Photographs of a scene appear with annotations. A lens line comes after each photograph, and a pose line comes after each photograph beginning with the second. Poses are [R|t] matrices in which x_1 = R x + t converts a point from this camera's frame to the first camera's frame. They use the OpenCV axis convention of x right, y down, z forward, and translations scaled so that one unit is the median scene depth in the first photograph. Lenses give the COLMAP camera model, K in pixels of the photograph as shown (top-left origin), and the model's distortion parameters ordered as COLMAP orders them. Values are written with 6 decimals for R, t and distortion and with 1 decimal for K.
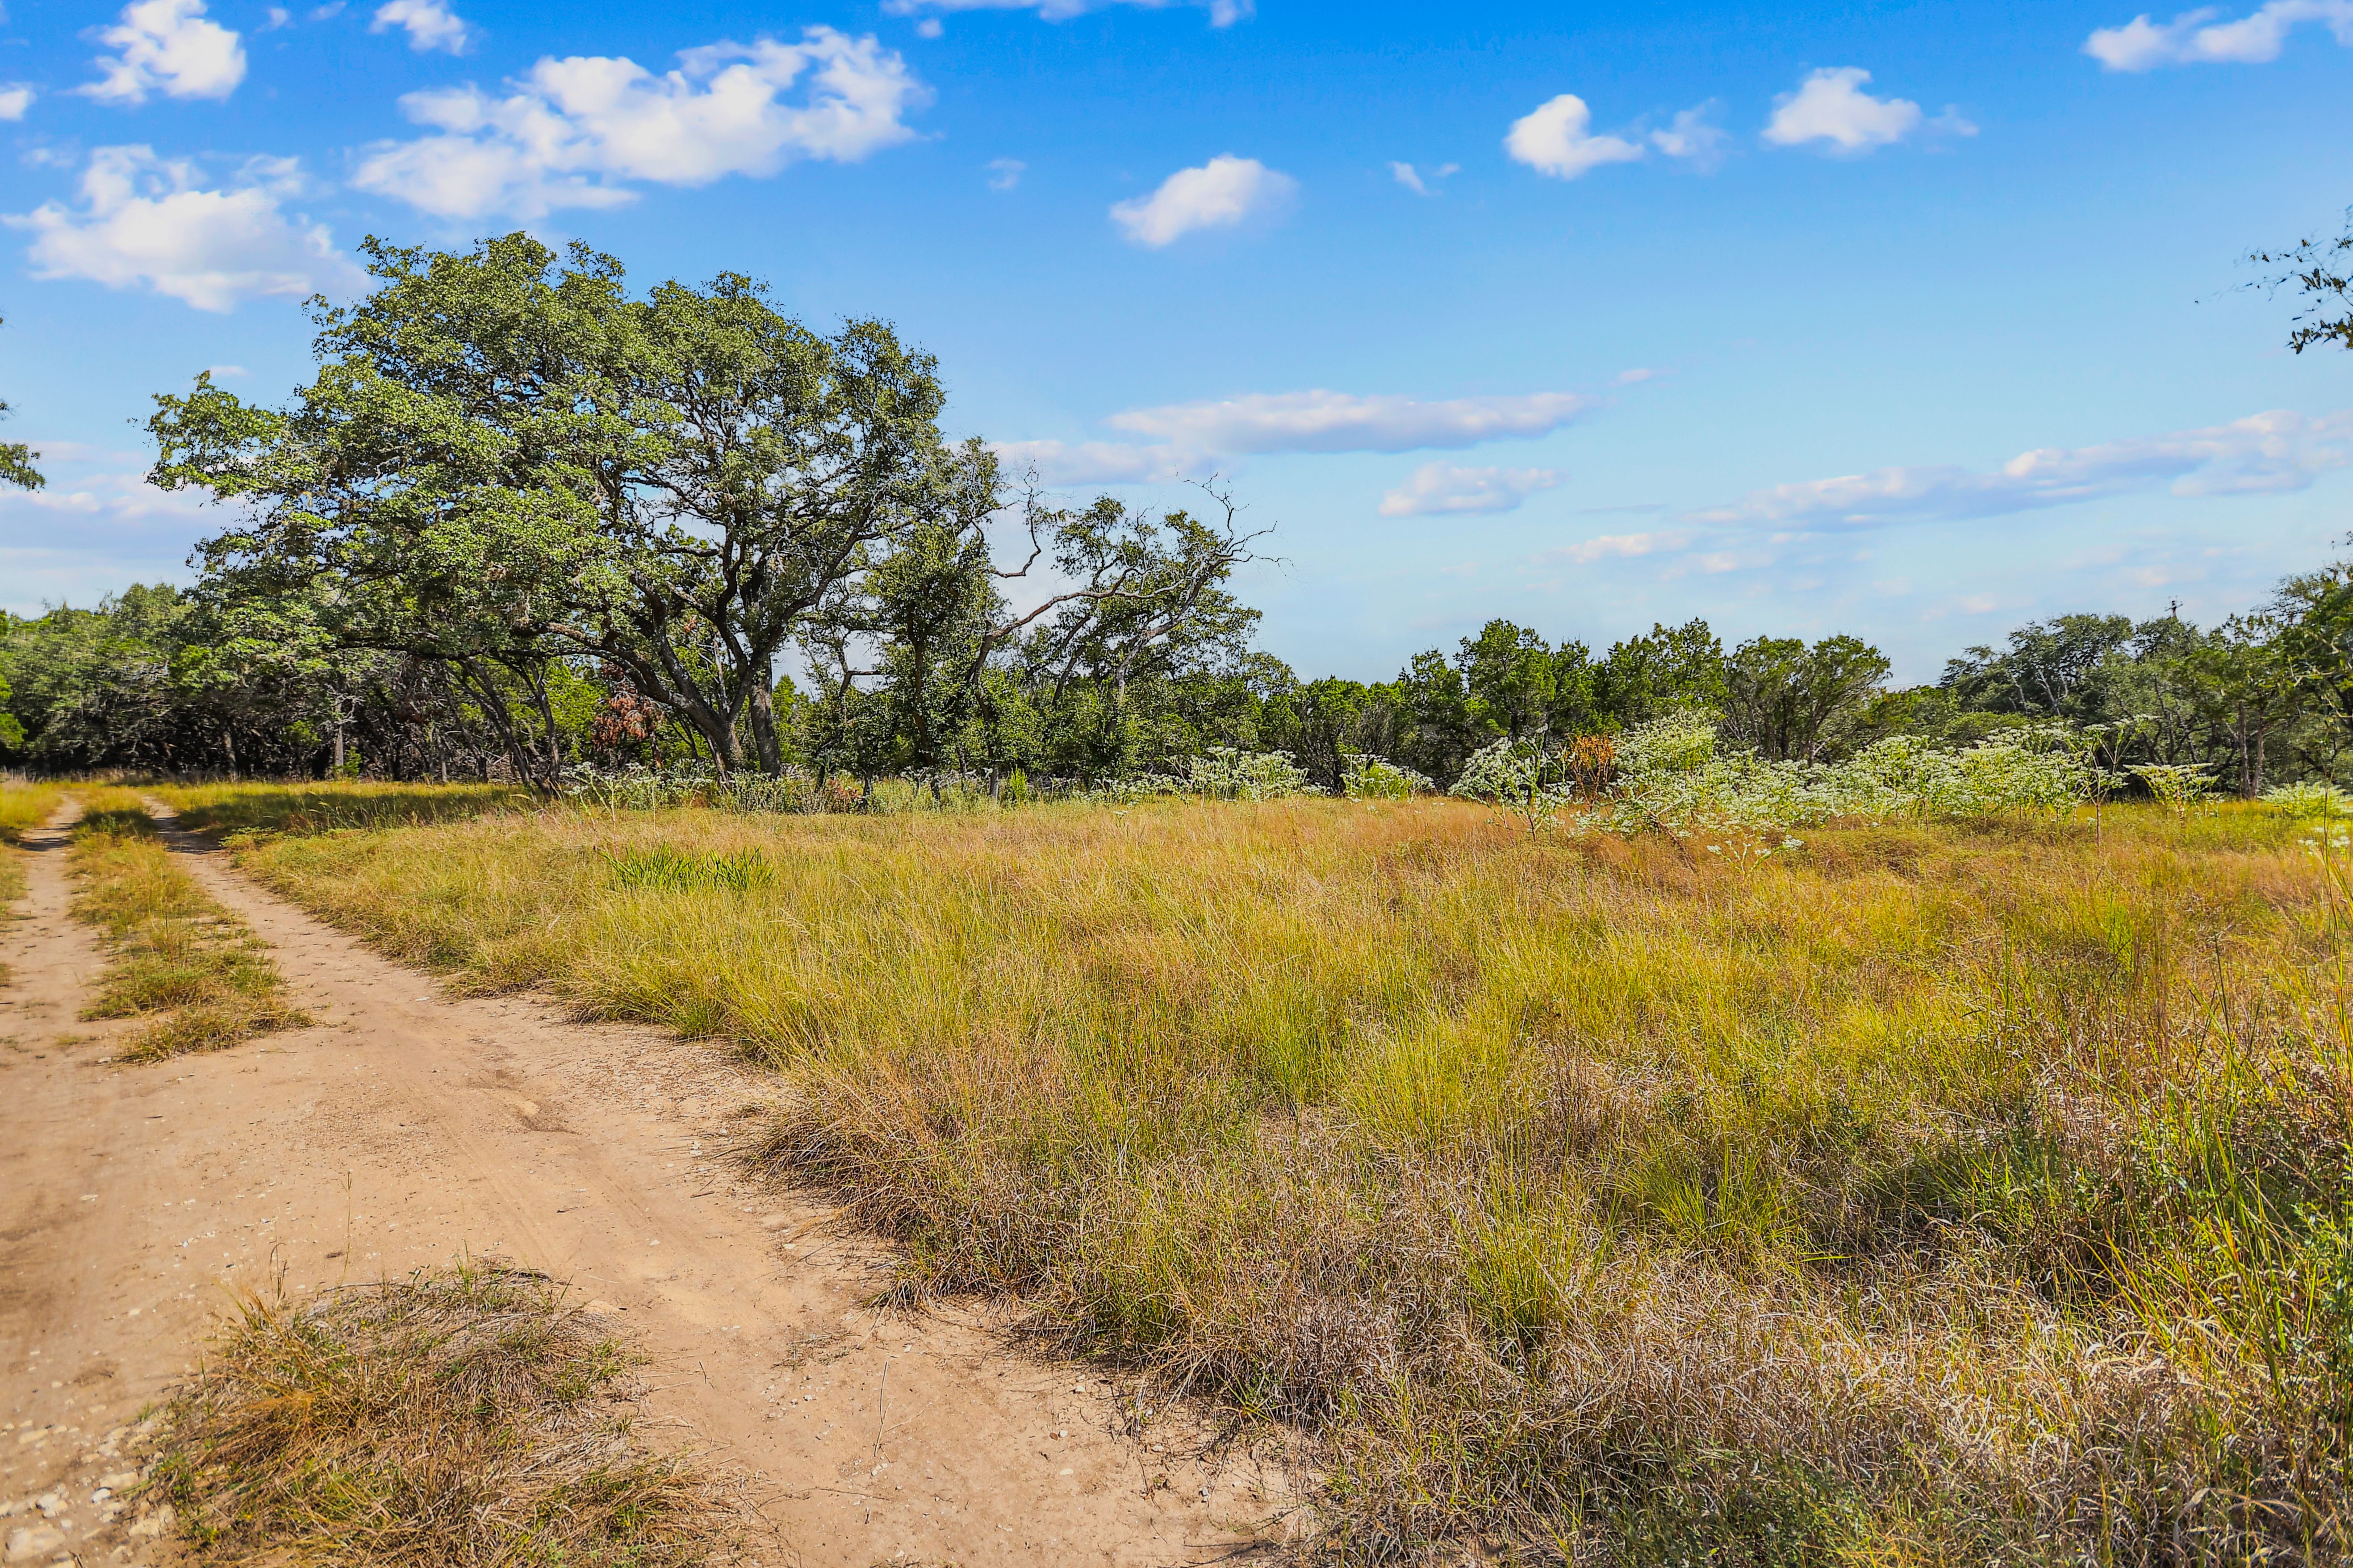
lens RADIAL K [[1101.2, 0, 1182.8], [0, 1101.2, 793.8], [0, 0, 1]] dist [0.017420, -0.012395]
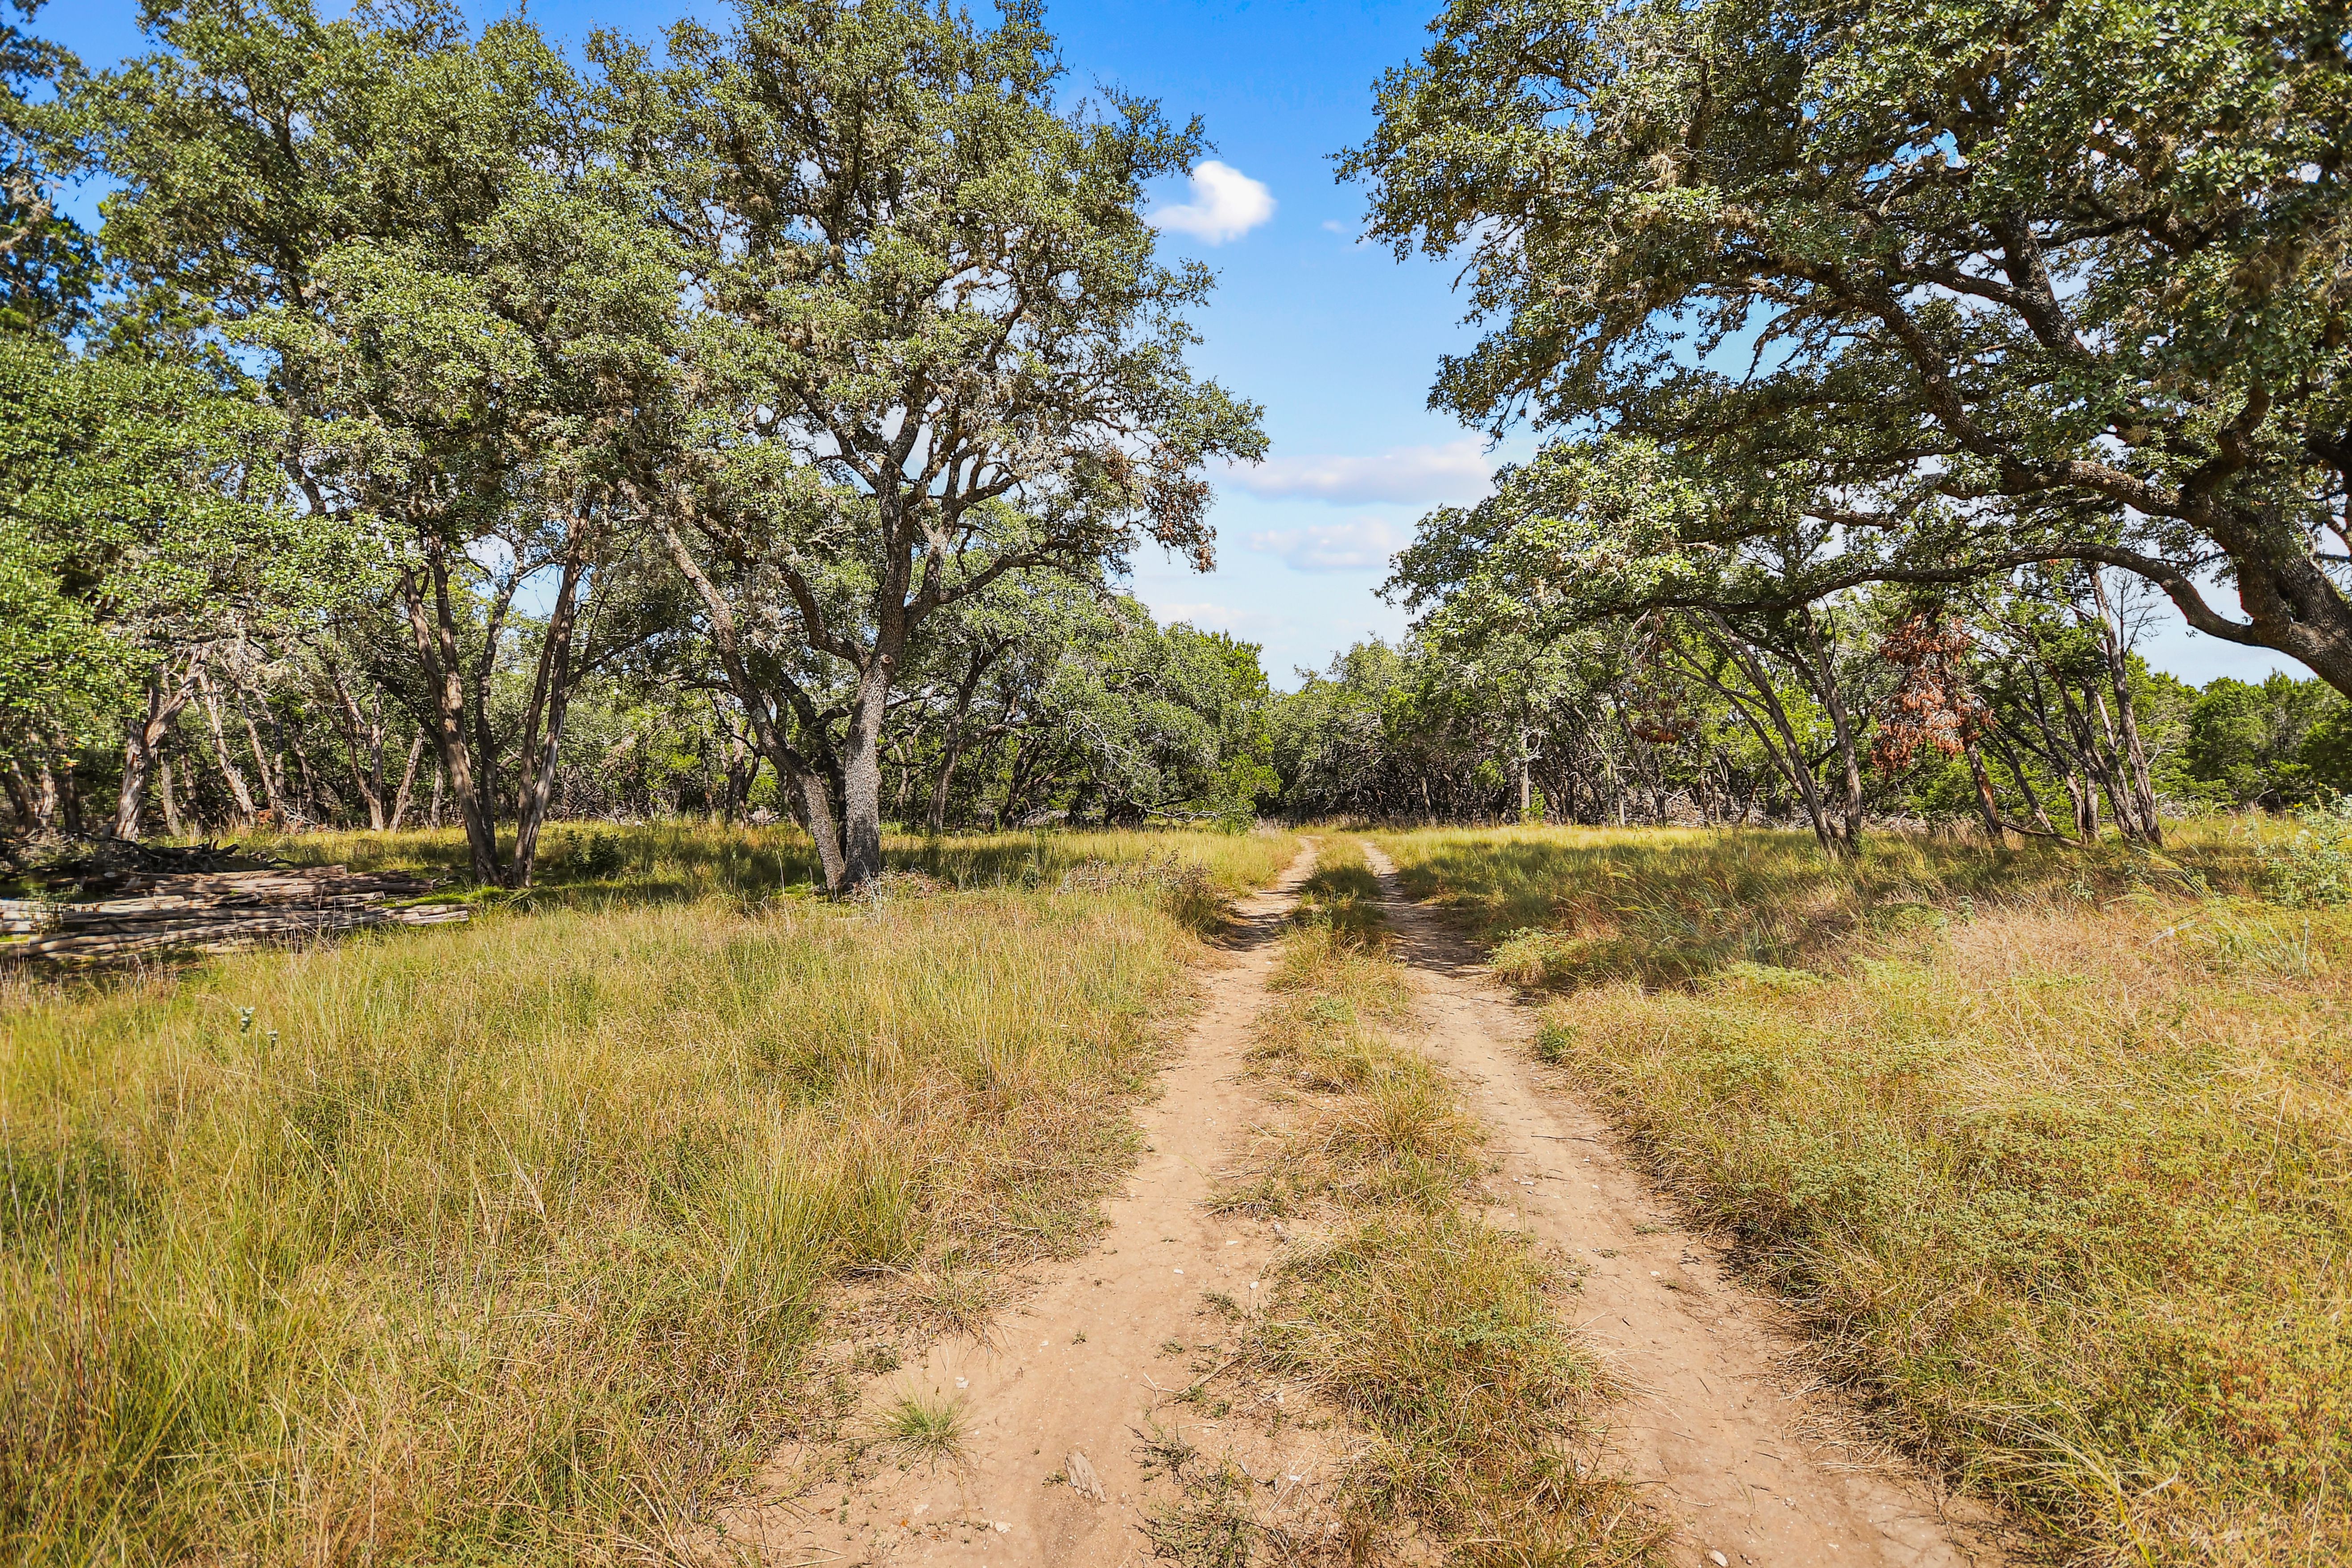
lens RADIAL K [[1100.9, 0, 1182.3], [0, 1100.9, 793.8], [0, 0, 1]] dist [0.017420, -0.012395]
pose [[0.610147, -0.027807, -0.791800, -0.329079], [-0.000577, 0.999368, -0.035541, -0.007412], [0.792288, 0.022142, 0.609746, 0.346557]]
